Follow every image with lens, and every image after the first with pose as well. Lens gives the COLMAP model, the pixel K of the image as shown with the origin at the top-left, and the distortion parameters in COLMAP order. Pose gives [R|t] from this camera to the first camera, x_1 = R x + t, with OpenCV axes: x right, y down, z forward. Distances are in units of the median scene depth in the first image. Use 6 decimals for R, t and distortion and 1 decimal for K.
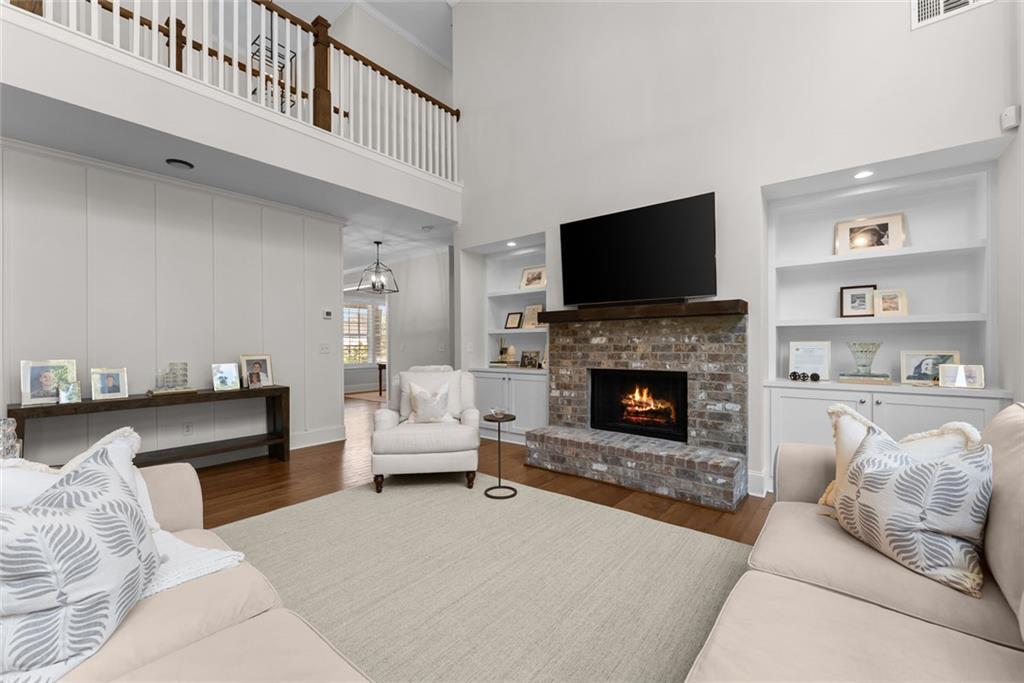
lens RADIAL K [[416.7, 0, 502.6], [0, 416.7, 344.9], [0, 0, 1]] dist [-0.001659, -0.000751]
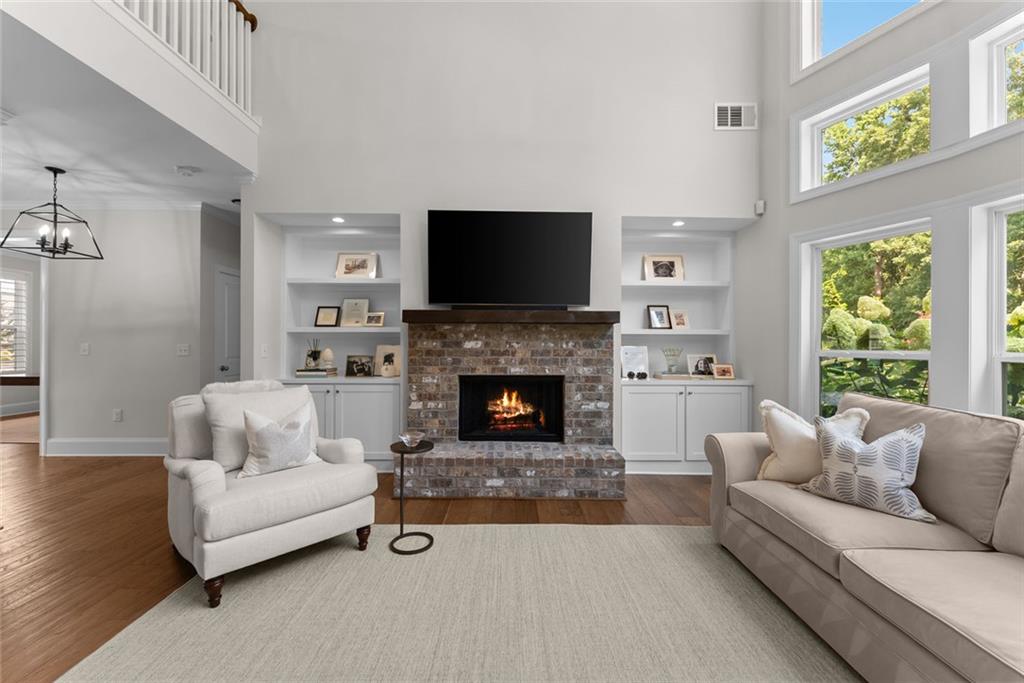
lens RADIAL K [[416.7, 0, 510.0], [0, 416.7, 338.6], [0, 0, 1]] dist [-0.001659, -0.000751]
pose [[0.761447, 0.012039, 0.648115, -0.354149], [-0.007433, 0.999924, -0.009842, -0.018057], [-0.648184, 0.002676, 0.761479, 0.280174]]
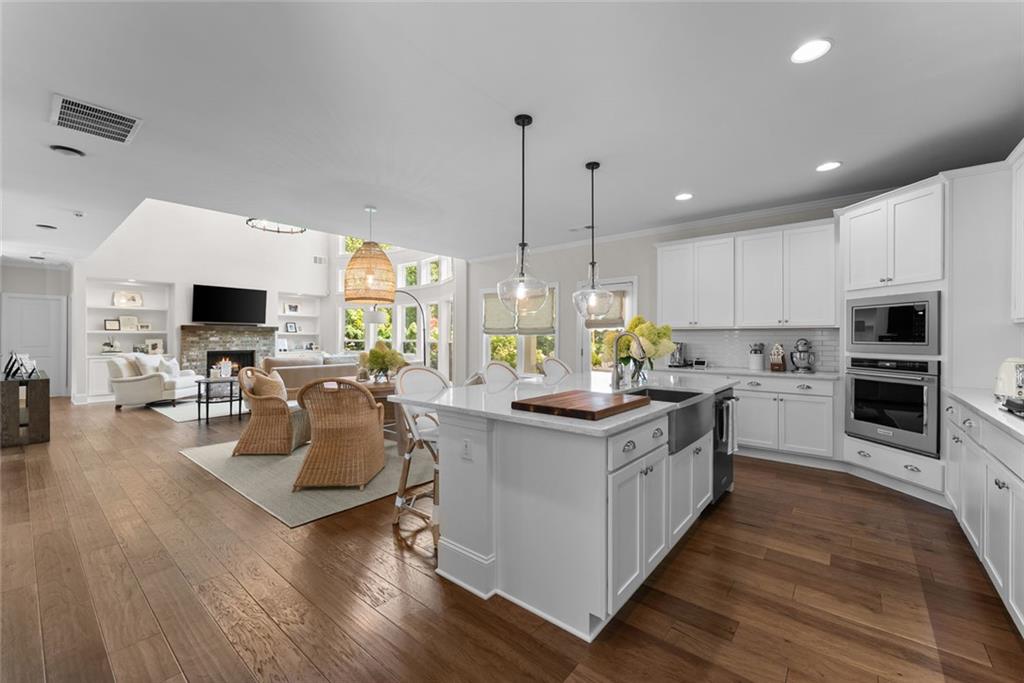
lens RADIAL K [[416.7, 0, 518.3], [0, 416.7, 336.0], [0, 0, 1]] dist [-0.001659, -0.000751]
pose [[-0.003916, 0.005286, 0.999978, -2.433338], [-0.002004, 0.999984, -0.005294, -0.020488], [-0.999990, -0.002025, -0.003905, -0.800062]]
